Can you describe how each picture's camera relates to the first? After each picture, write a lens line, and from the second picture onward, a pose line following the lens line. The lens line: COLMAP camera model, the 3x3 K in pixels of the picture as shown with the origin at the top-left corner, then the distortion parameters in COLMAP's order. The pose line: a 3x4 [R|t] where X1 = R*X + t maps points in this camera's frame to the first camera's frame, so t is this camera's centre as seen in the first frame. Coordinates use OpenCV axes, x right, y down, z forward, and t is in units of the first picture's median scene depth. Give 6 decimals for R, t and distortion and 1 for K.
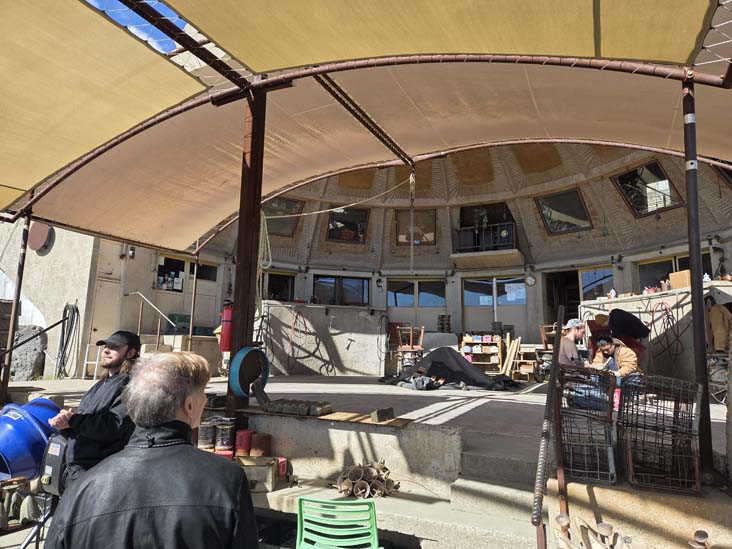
lens RADIAL K [[457.8, 0, 360.6], [0, 457.8, 266.5], [0, 0, 1]] dist [0.068460, -0.049624]
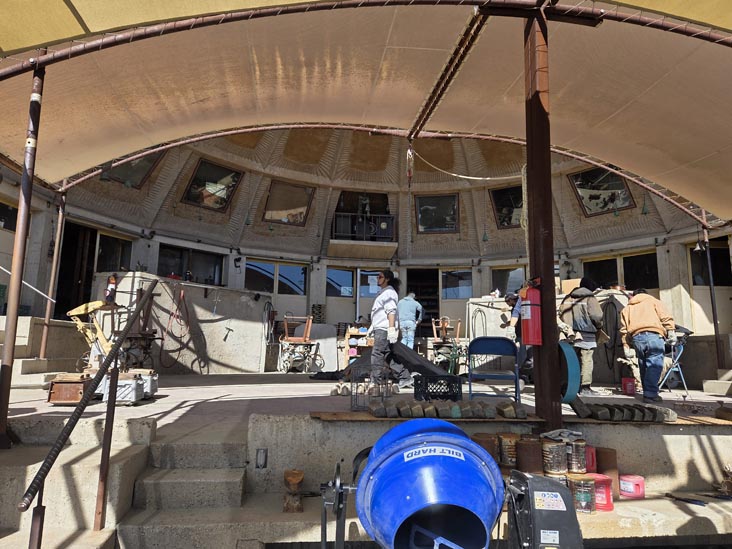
lens RADIAL K [[484.8, 0, 363.1], [0, 484.8, 268.9], [0, 0, 1]] dist [0.086997, -0.064827]
pose [[0.834347, 0.090462, 0.543766, -0.291967], [-0.108709, 0.994073, 0.001425, 0.025237], [-0.540414, -0.060301, 0.839235, 0.147057]]
